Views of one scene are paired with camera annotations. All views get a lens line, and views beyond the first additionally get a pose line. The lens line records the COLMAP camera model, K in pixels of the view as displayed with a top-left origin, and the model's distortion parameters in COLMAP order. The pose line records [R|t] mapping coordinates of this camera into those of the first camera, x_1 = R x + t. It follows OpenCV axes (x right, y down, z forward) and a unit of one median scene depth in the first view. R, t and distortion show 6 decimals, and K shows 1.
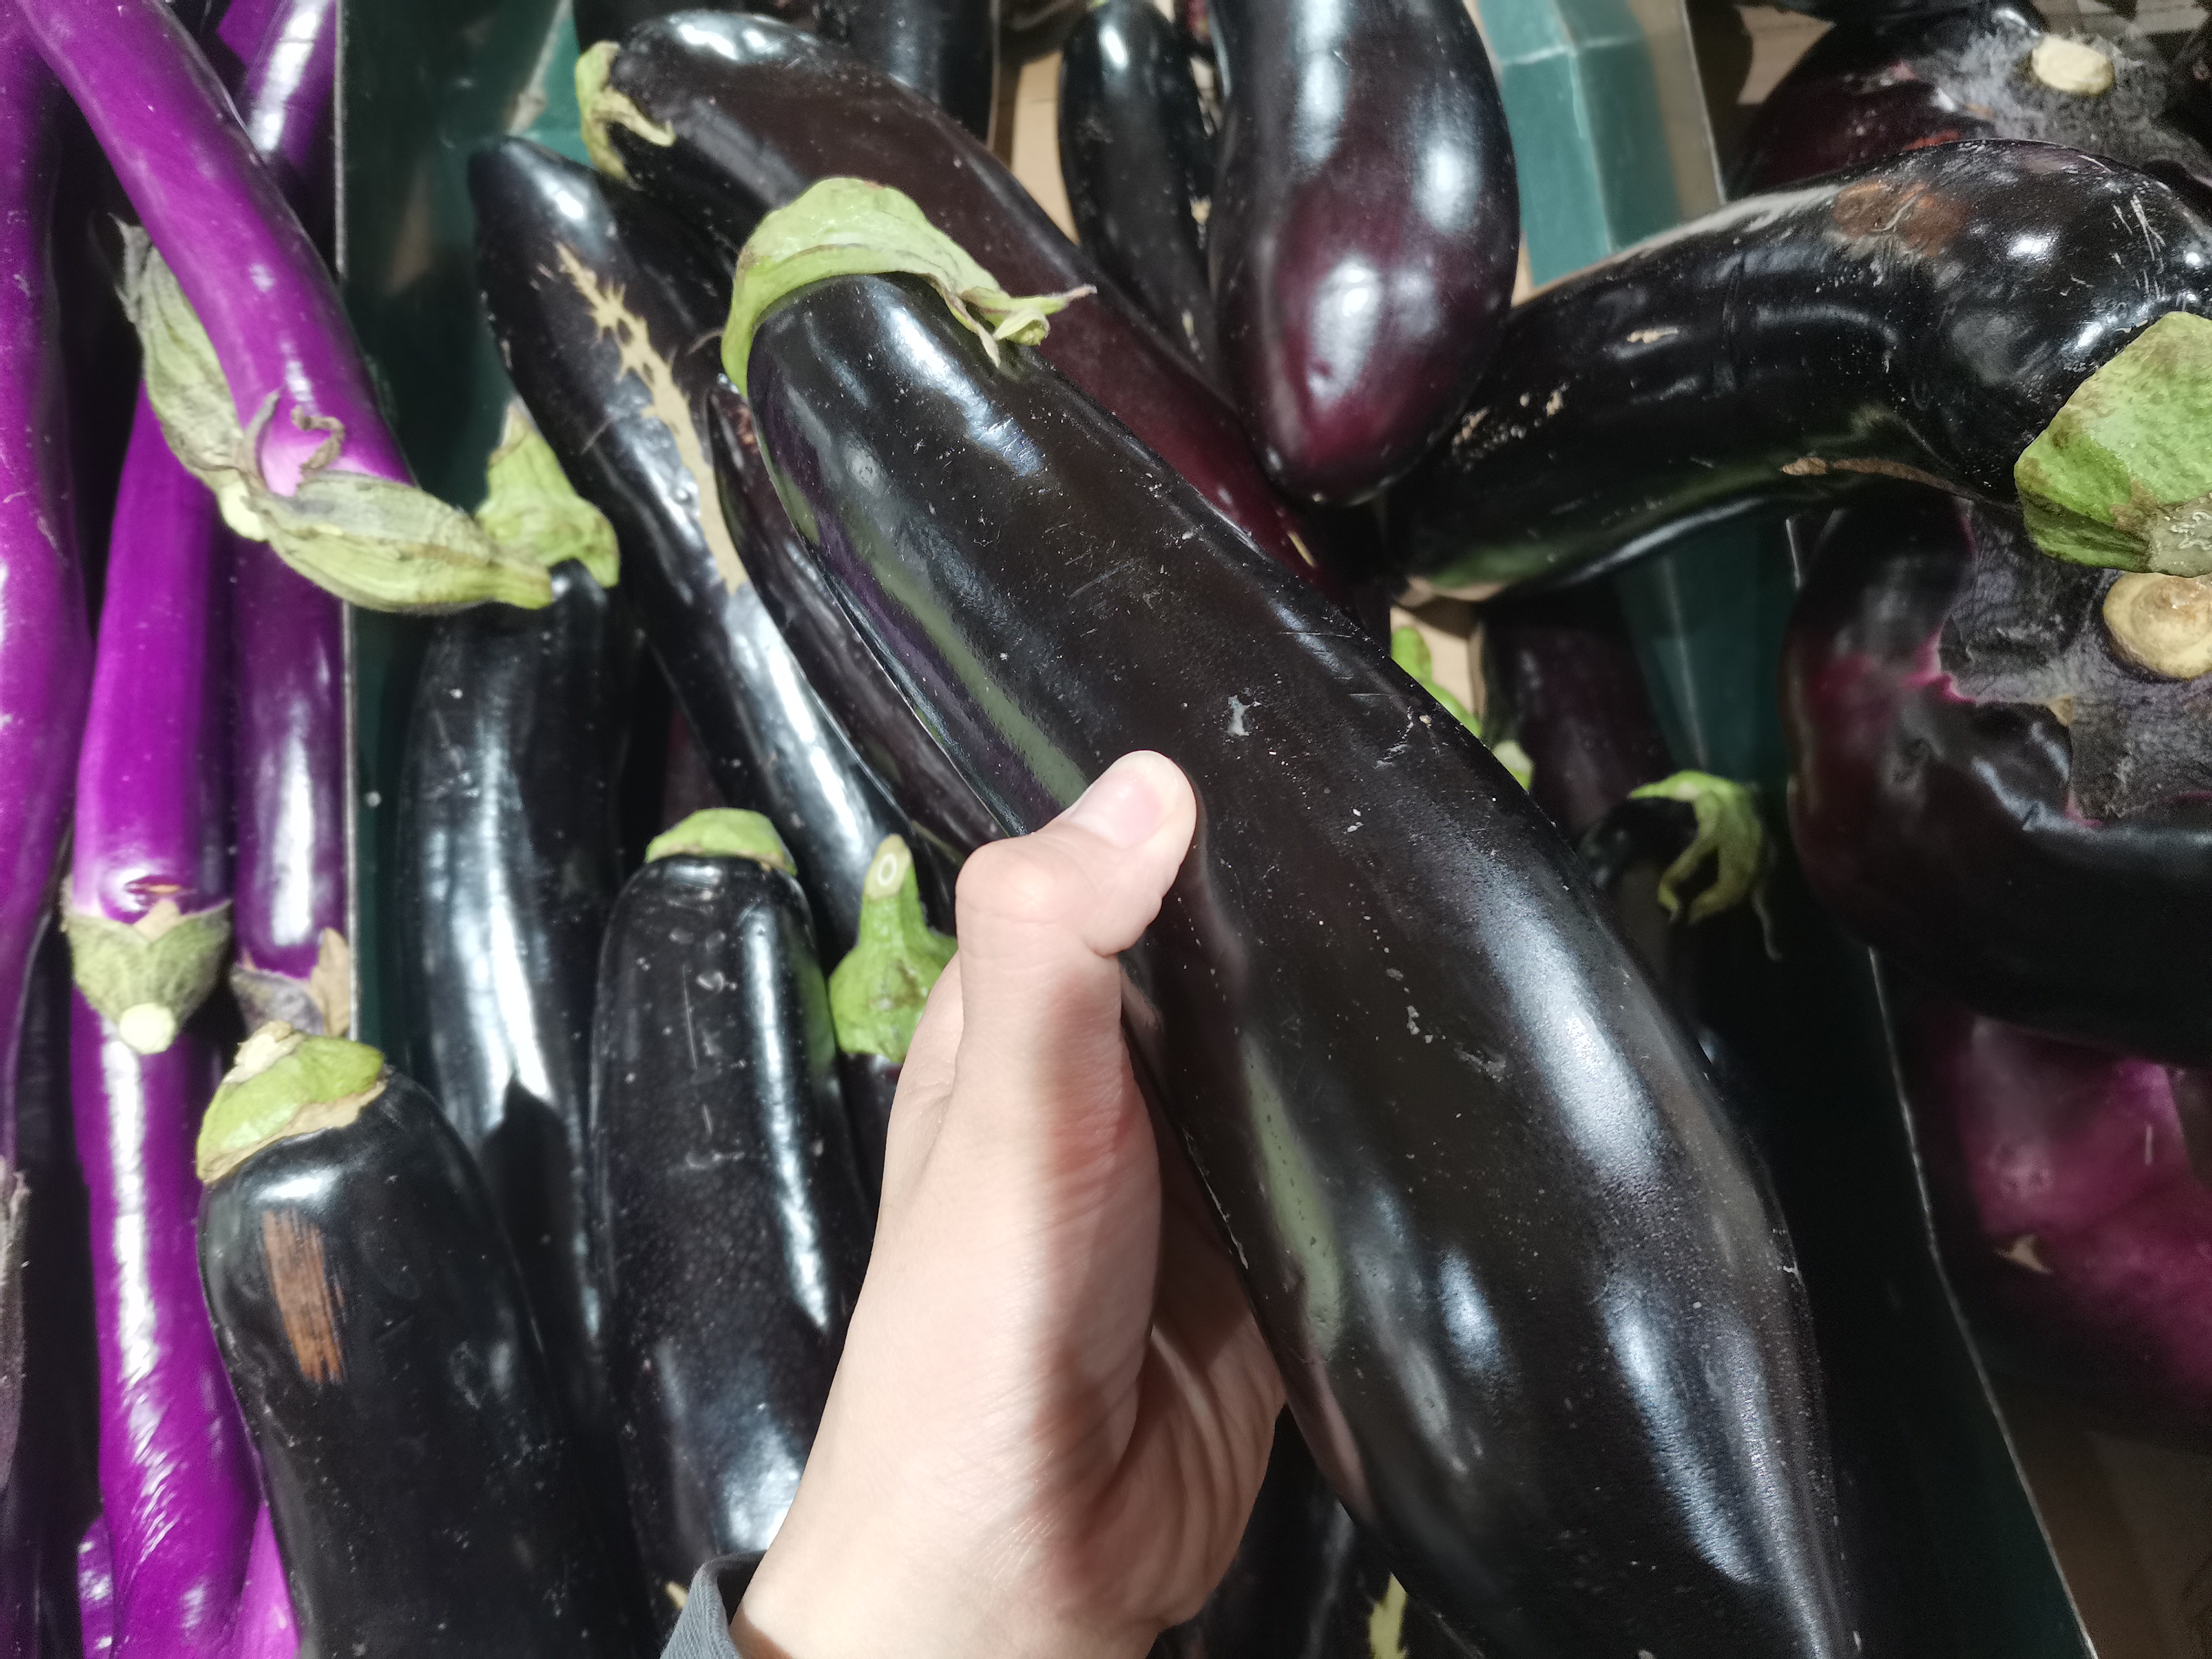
lens RADIAL K [[1683.0, 0, 1128.3], [0, 1683.0, 821.1], [0, 0, 1]] dist [0.053603, -0.088109]
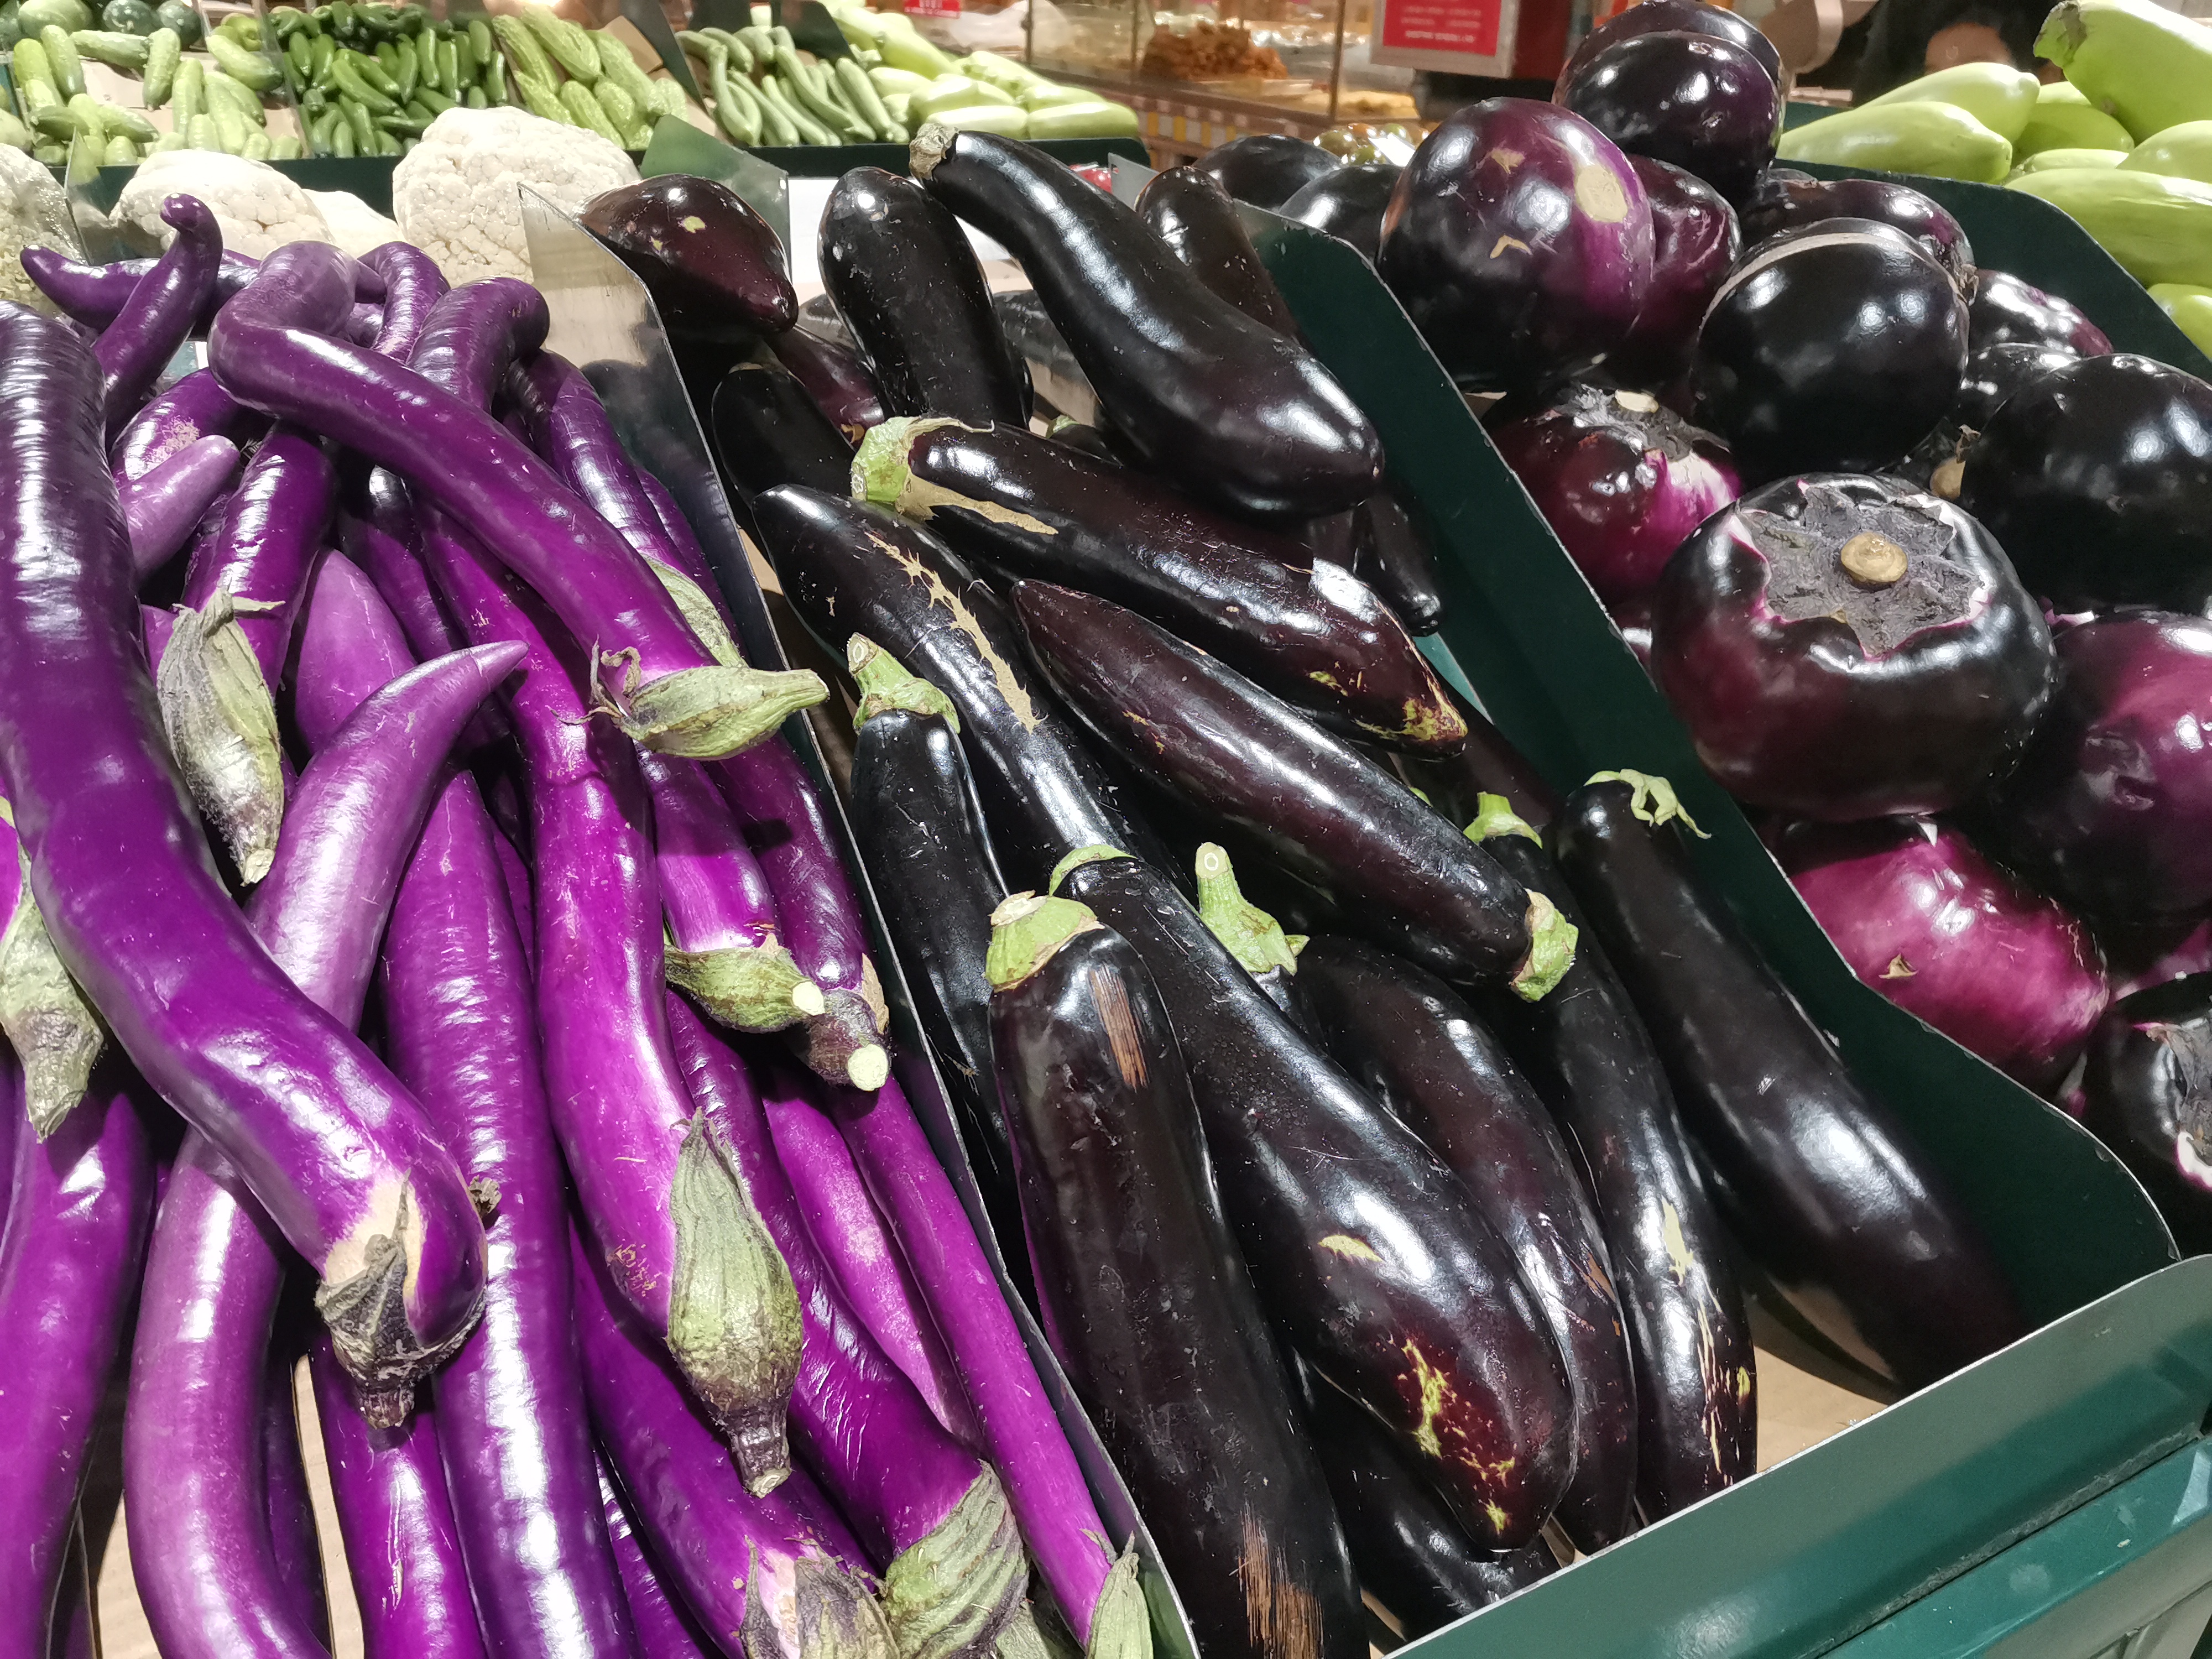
lens RADIAL K [[1703.9, 0, 1095.6], [0, 1703.9, 828.9], [0, 0, 1]] dist [0.080130, -0.098343]
pose [[0.920971, -0.124735, 0.369124, -0.820918], [0.248756, 0.917400, -0.310640, 0.462920], [-0.299887, 0.377912, 0.875928, -0.313505]]
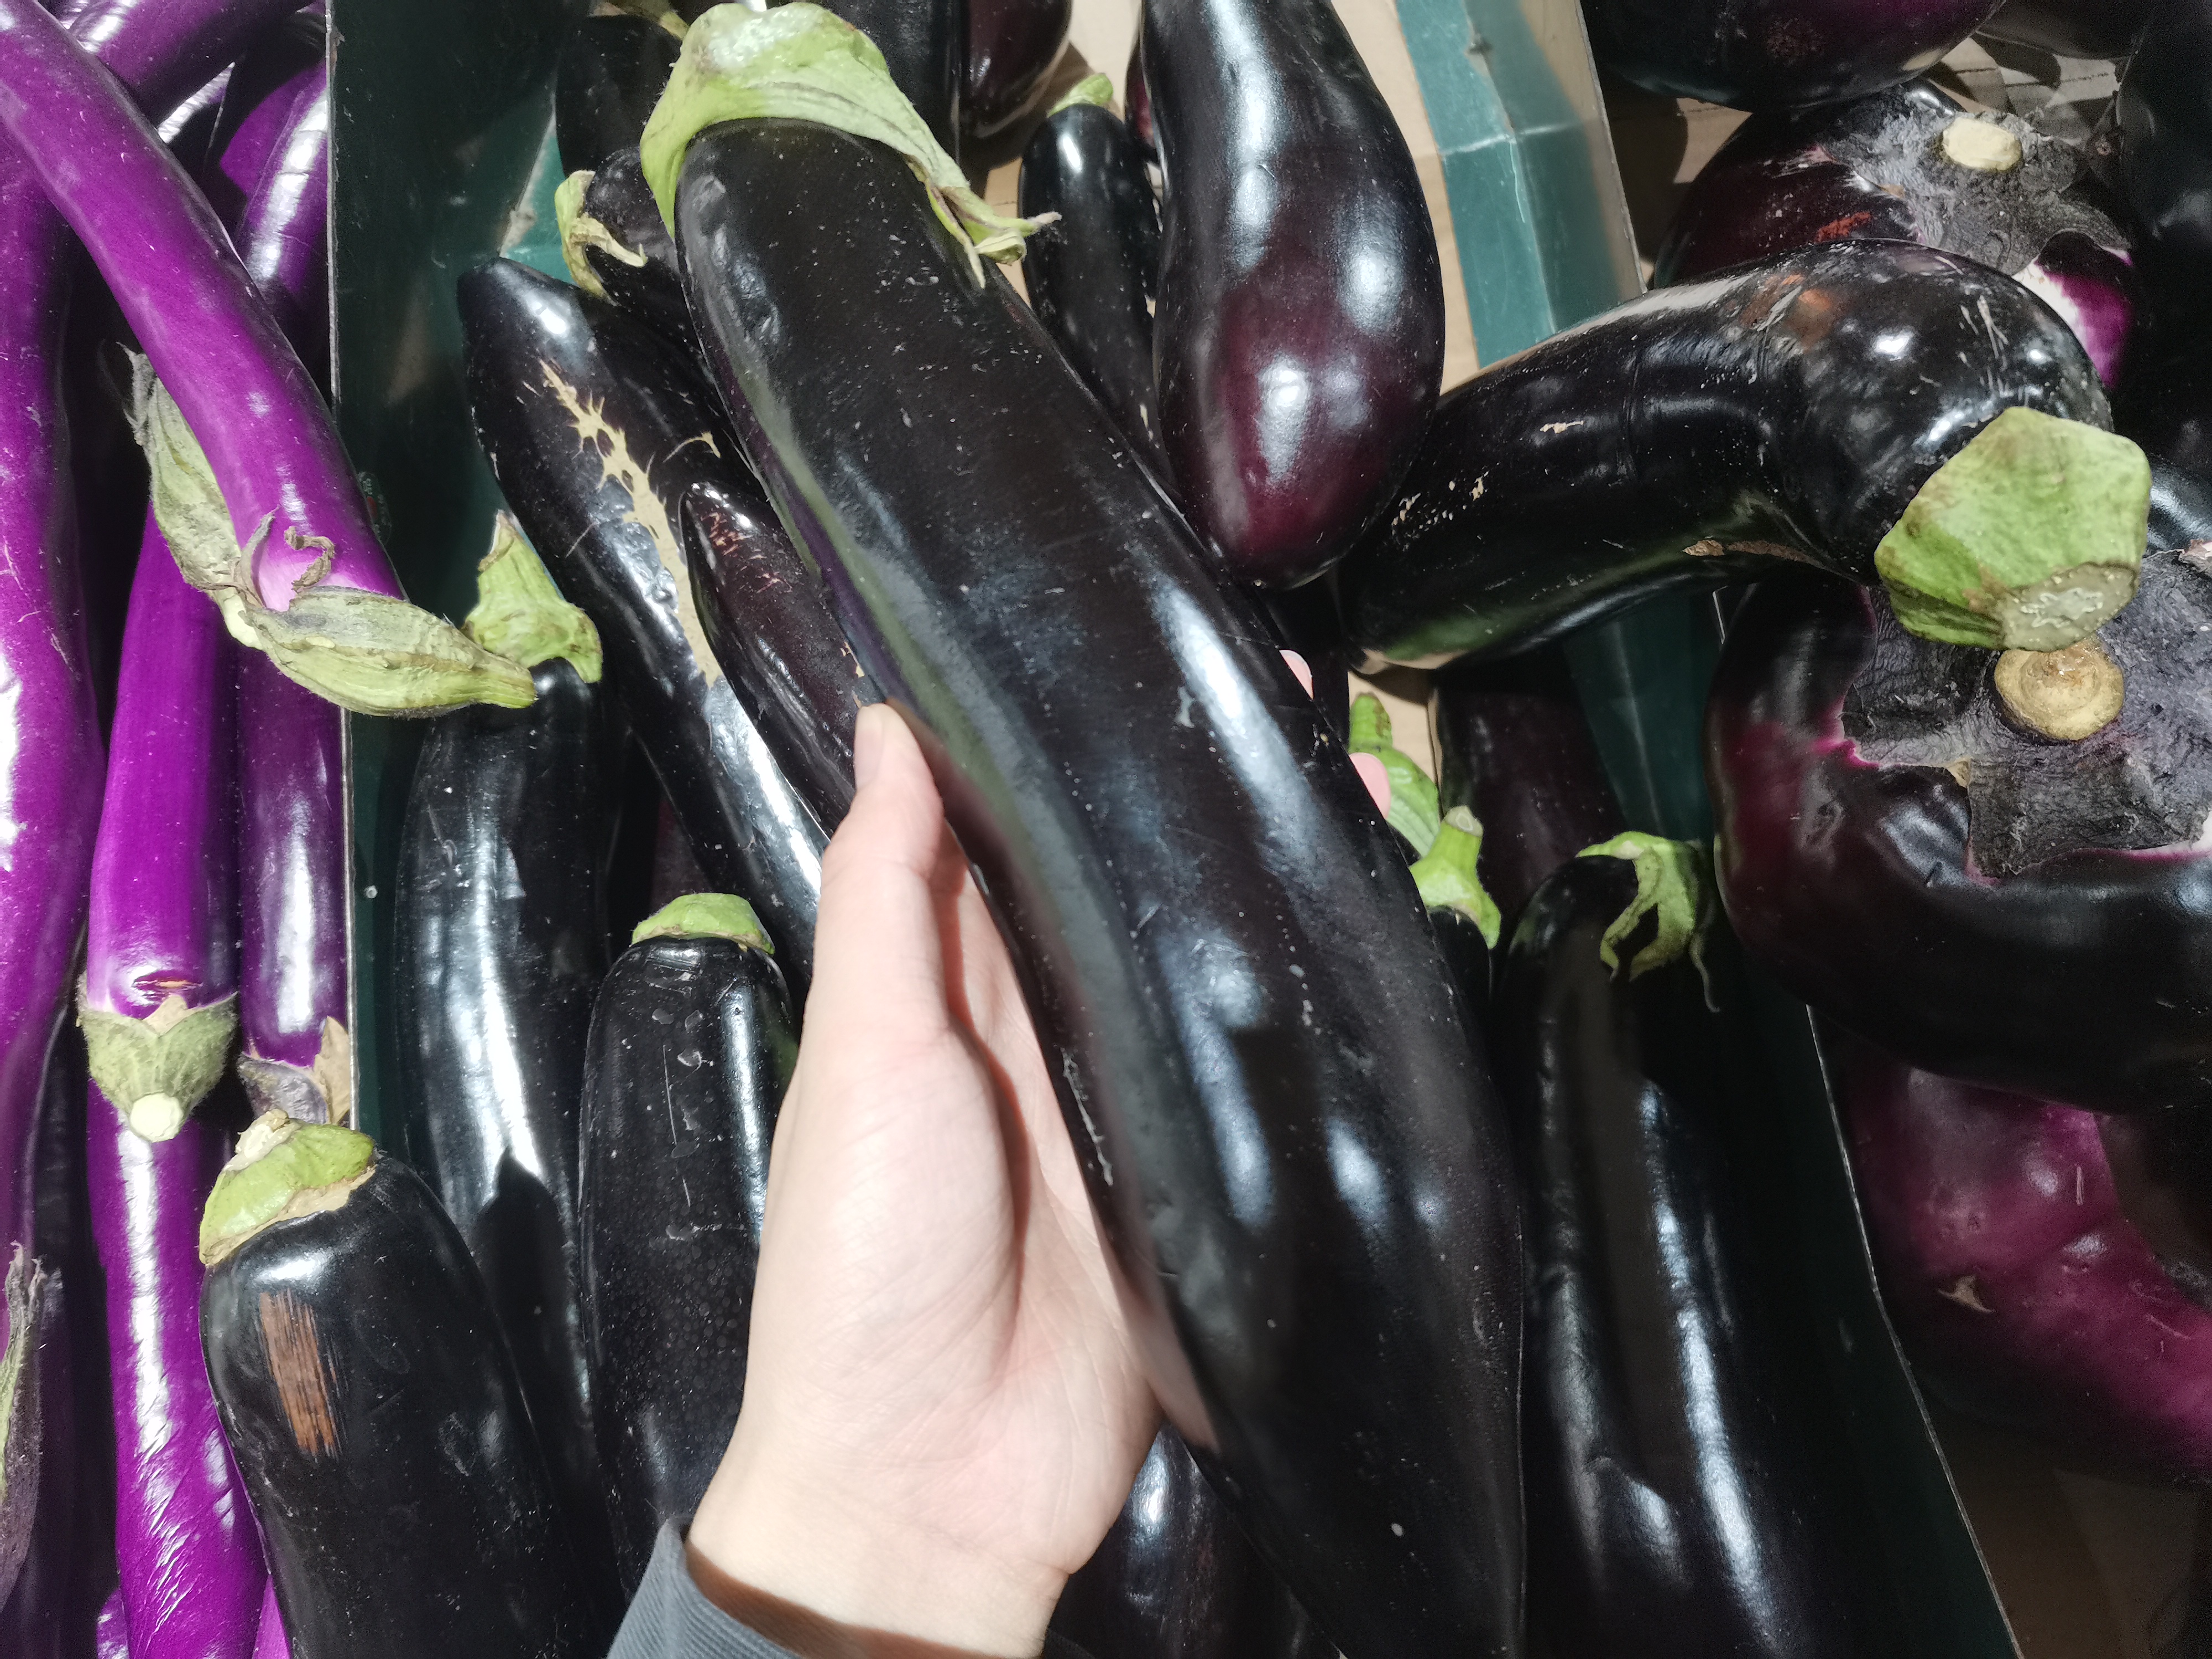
lens RADIAL K [[1664.3, 0, 1130.3], [0, 1664.3, 824.6], [0, 0, 1]] dist [0.058352, -0.083550]
pose [[0.999540, -0.026135, -0.015395, 0.044400], [0.025712, 0.999303, -0.027053, -0.015182], [0.016091, 0.026645, 0.999515, -0.036145]]
